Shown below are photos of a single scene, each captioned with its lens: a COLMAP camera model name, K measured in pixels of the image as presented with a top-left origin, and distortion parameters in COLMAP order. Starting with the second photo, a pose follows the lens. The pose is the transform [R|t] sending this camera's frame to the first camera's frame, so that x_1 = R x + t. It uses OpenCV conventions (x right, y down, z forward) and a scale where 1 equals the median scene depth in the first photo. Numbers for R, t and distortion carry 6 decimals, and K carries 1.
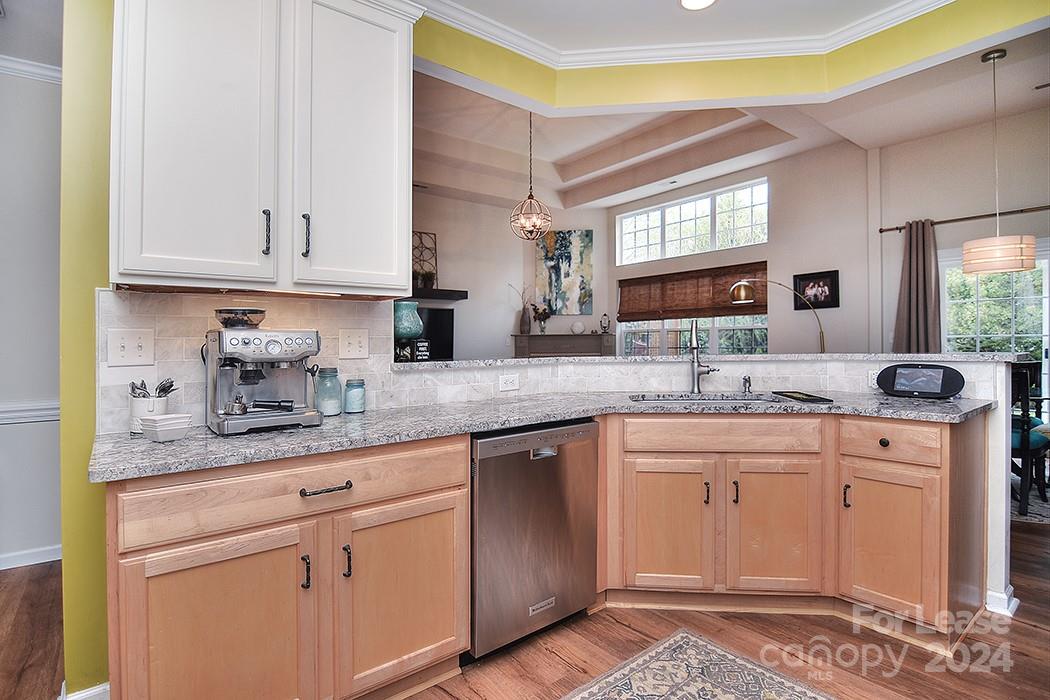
lens RADIAL K [[523.0, 0, 540.2], [0, 523.0, 340.5], [0, 0, 1]] dist [-0.006396, -0.007530]
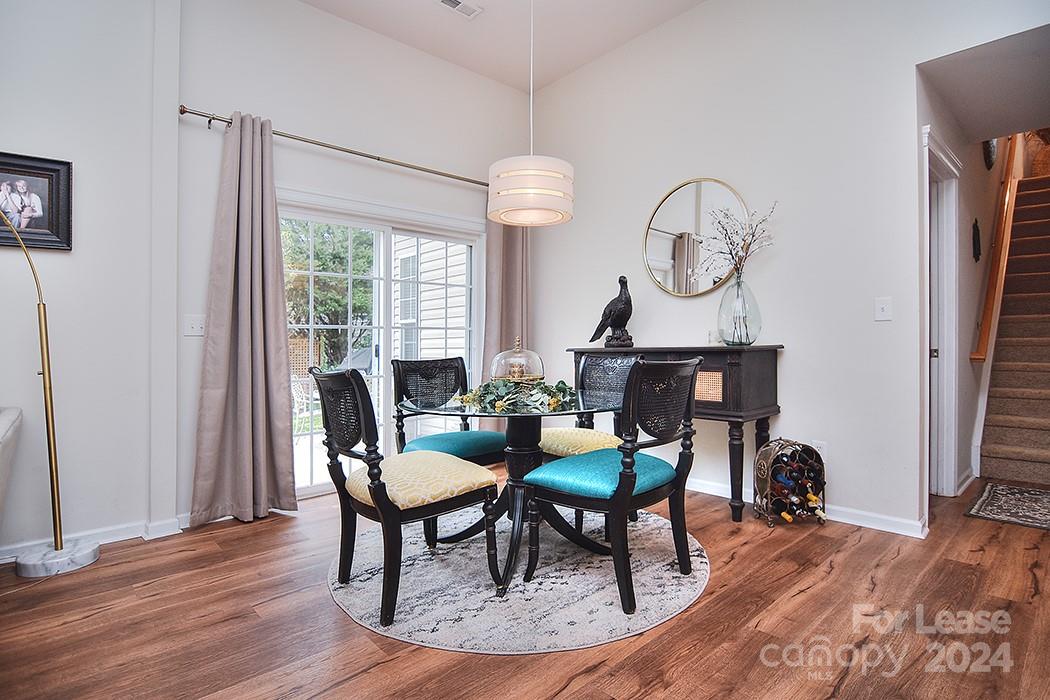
lens RADIAL K [[523.0, 0, 529.3], [0, 523.0, 352.7], [0, 0, 1]] dist [-0.006396, -0.007530]
pose [[-0.044249, -0.001170, 0.999020, 0.089508], [0.009058, 0.999958, 0.001572, 0.016180], [-0.998979, 0.009118, -0.044236, 0.446402]]
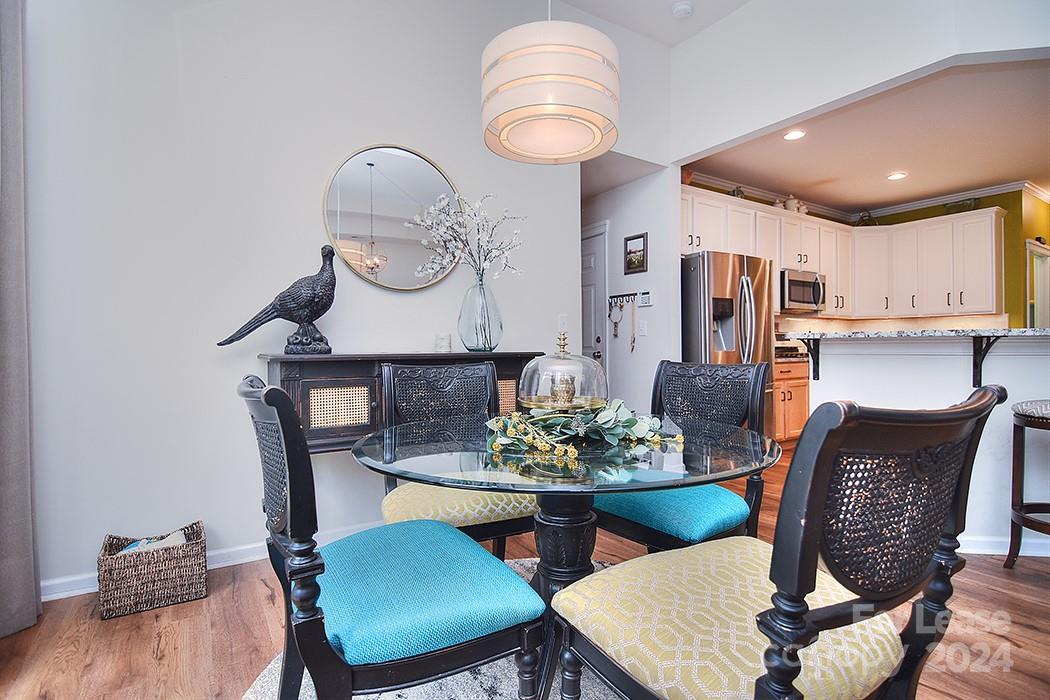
lens RADIAL K [[523.0, 0, 534.2], [0, 523.0, 344.4], [0, 0, 1]] dist [-0.006396, -0.007530]
pose [[-0.993845, 0.019738, 0.109007, 0.362907], [0.018631, 0.999764, -0.011171, 0.012995], [-0.109201, -0.009071, -0.993978, 0.602630]]
